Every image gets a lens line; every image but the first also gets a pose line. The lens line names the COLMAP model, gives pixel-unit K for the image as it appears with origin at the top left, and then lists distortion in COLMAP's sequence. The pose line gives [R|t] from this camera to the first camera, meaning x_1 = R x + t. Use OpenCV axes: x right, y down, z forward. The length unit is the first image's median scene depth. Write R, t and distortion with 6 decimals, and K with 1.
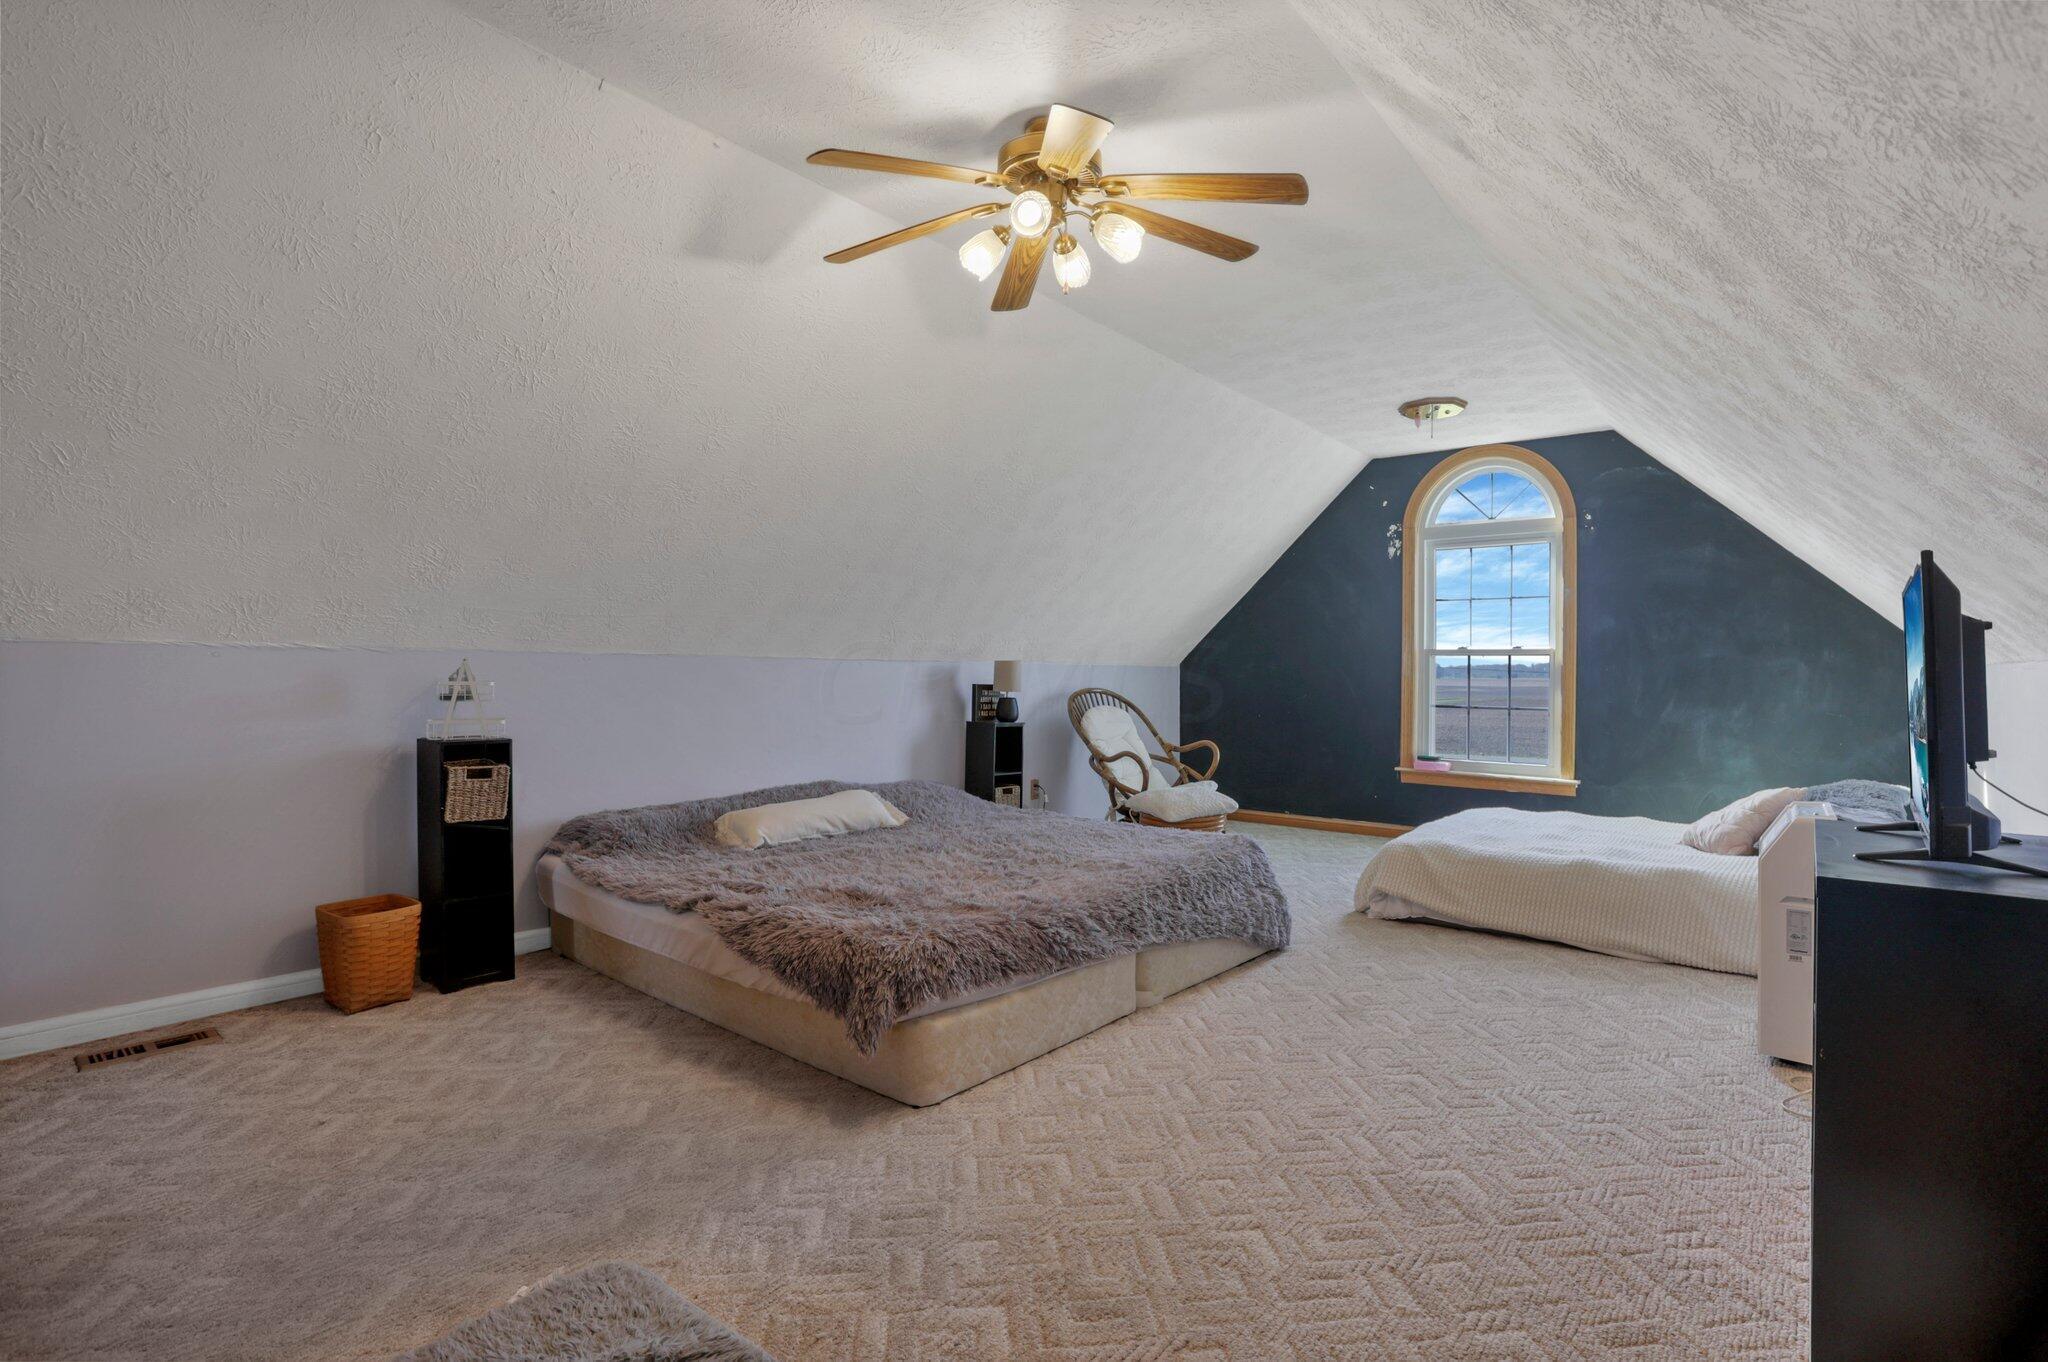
lens RADIAL K [[979.9, 0, 1046.5], [0, 979.9, 675.2], [0, 0, 1]] dist [-0.046086, 0.011502]
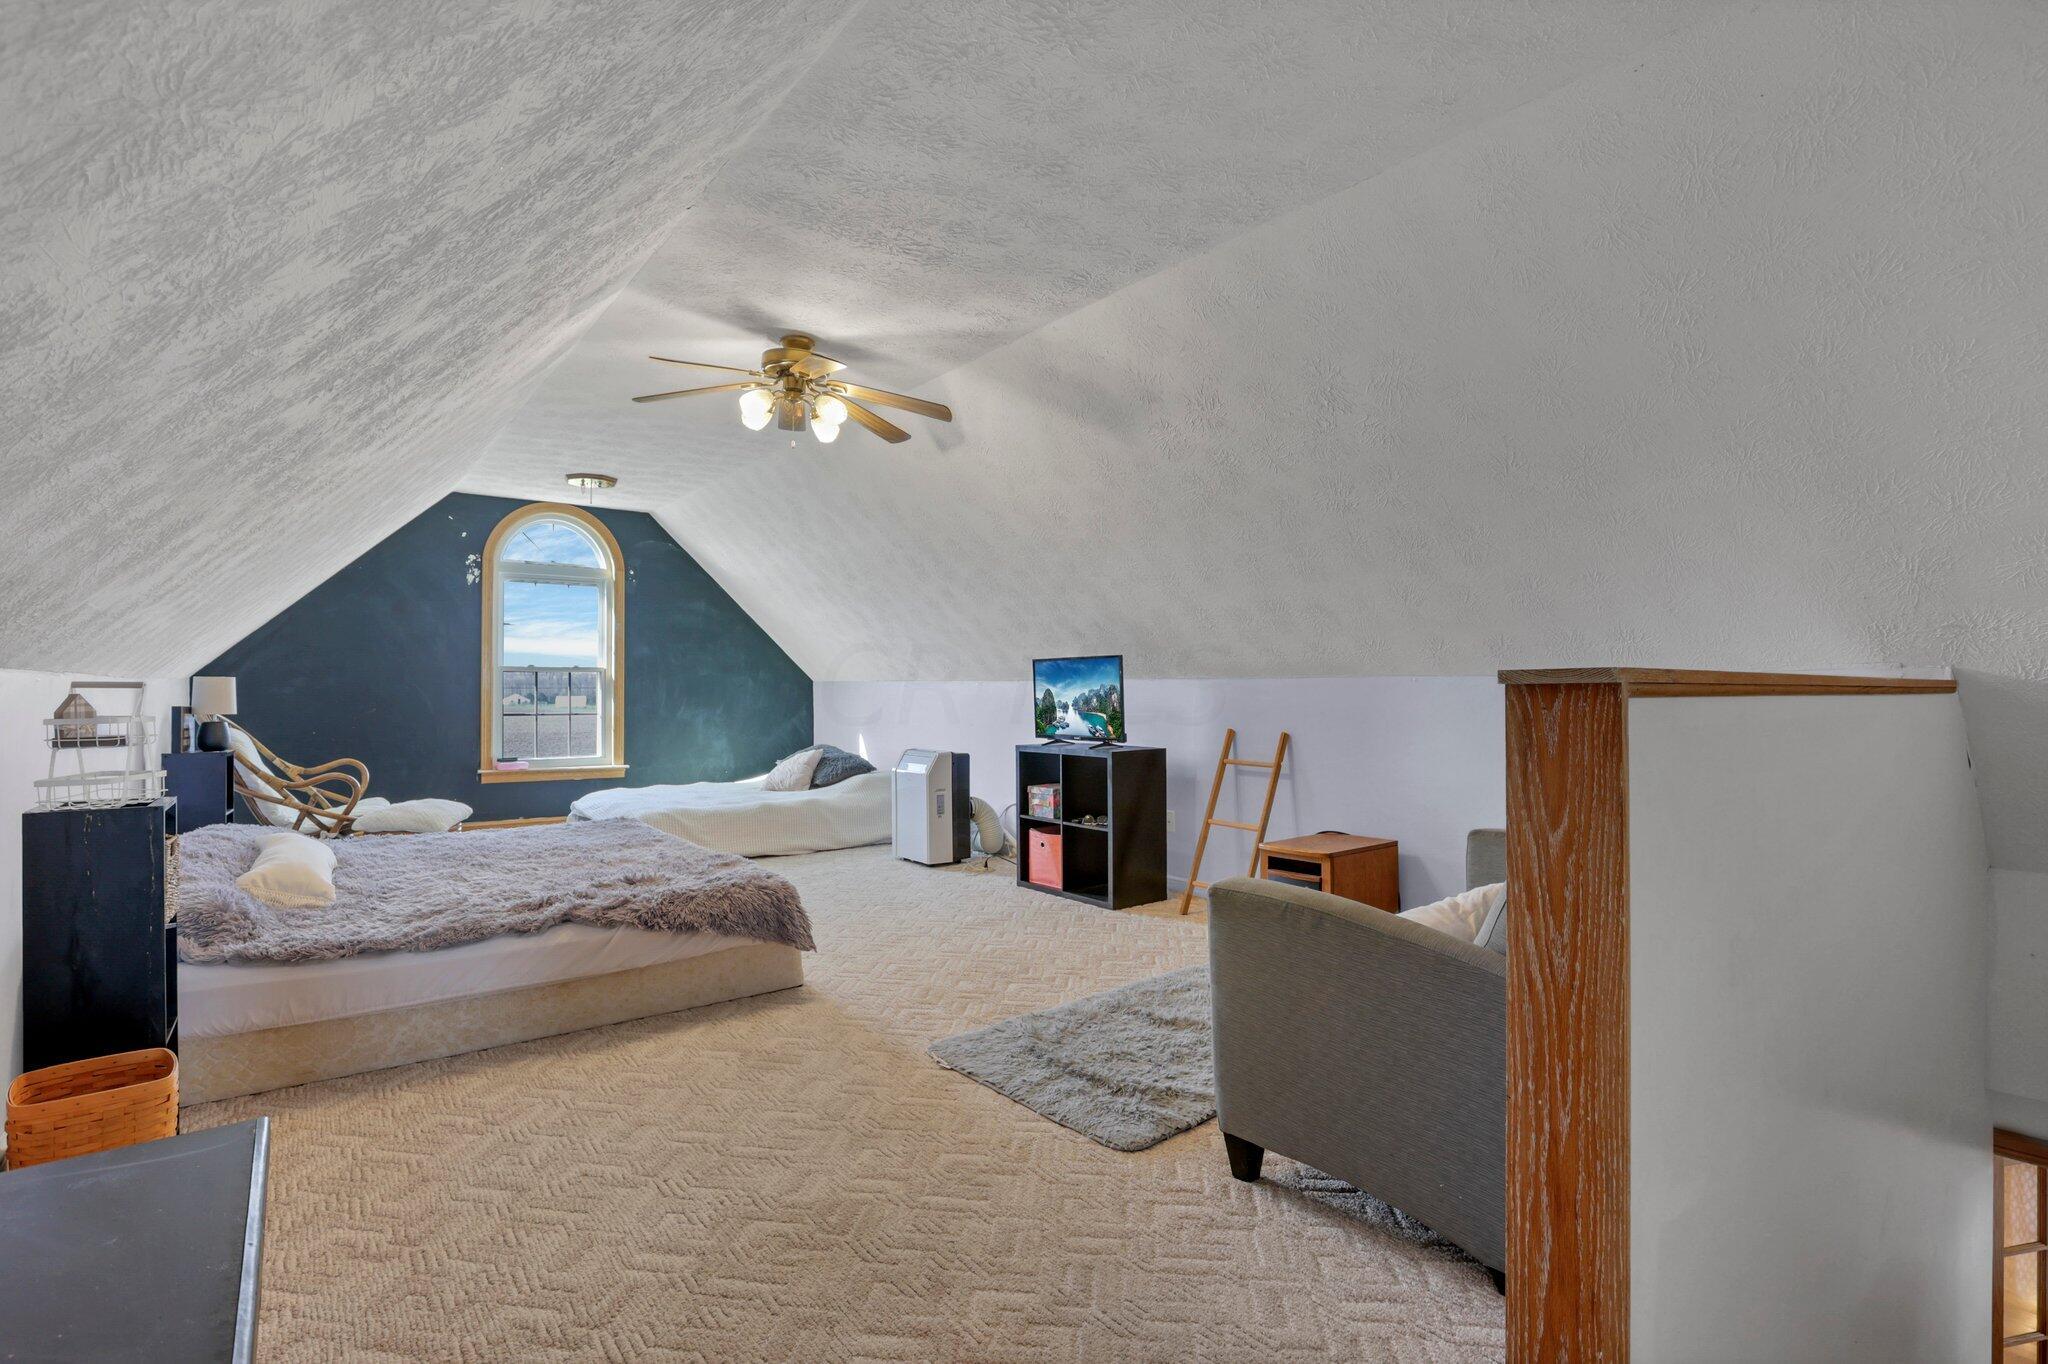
lens RADIAL K [[979.9, 0, 1046.5], [0, 979.9, 676.2], [0, 0, 1]] dist [-0.046086, 0.011502]
pose [[0.205830, -0.000519, 0.978588, -0.668213], [0.002019, 0.999998, 0.000106, -0.014941], [-0.978586, 0.001954, 0.205830, 0.138316]]
